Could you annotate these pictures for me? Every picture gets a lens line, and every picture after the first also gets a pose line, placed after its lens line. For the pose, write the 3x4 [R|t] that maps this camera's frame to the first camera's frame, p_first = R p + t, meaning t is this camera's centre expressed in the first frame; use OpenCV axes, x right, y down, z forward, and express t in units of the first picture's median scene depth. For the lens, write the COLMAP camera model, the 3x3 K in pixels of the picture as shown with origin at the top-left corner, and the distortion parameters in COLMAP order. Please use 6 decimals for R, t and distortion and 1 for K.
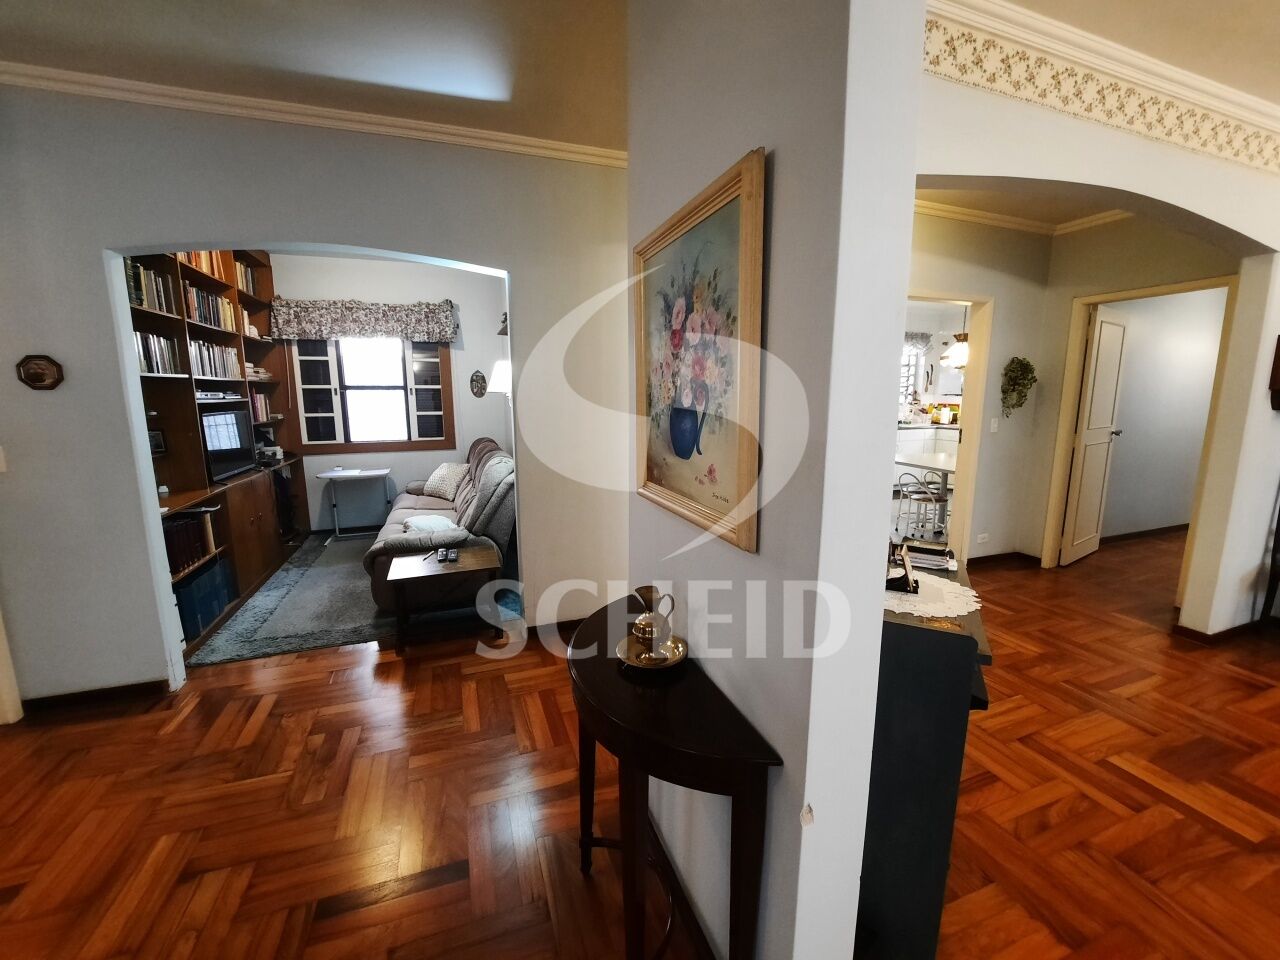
lens RADIAL K [[512.1, 0, 638.0], [0, 512.1, 480.3], [0, 0, 1]] dist [-0.016272, -0.000279]
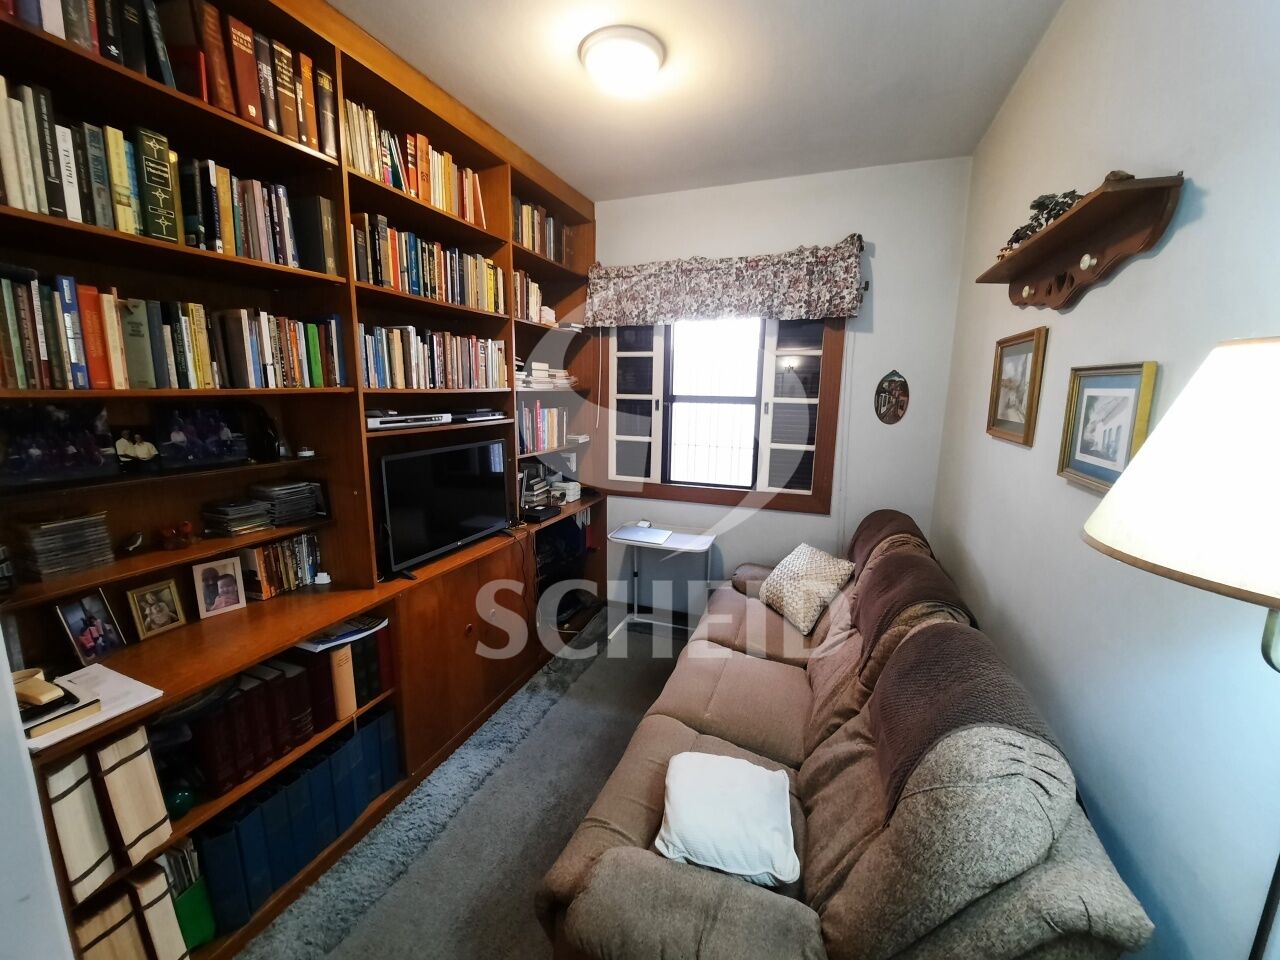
lens RADIAL K [[512.1, 0, 631.8], [0, 512.1, 479.5], [0, 0, 1]] dist [-0.016272, -0.000279]
pose [[0.756245, 0.126655, -0.641913, -0.194636], [-0.124538, 0.991013, 0.048815, -0.113162], [0.642327, 0.043026, 0.765222, 0.505779]]
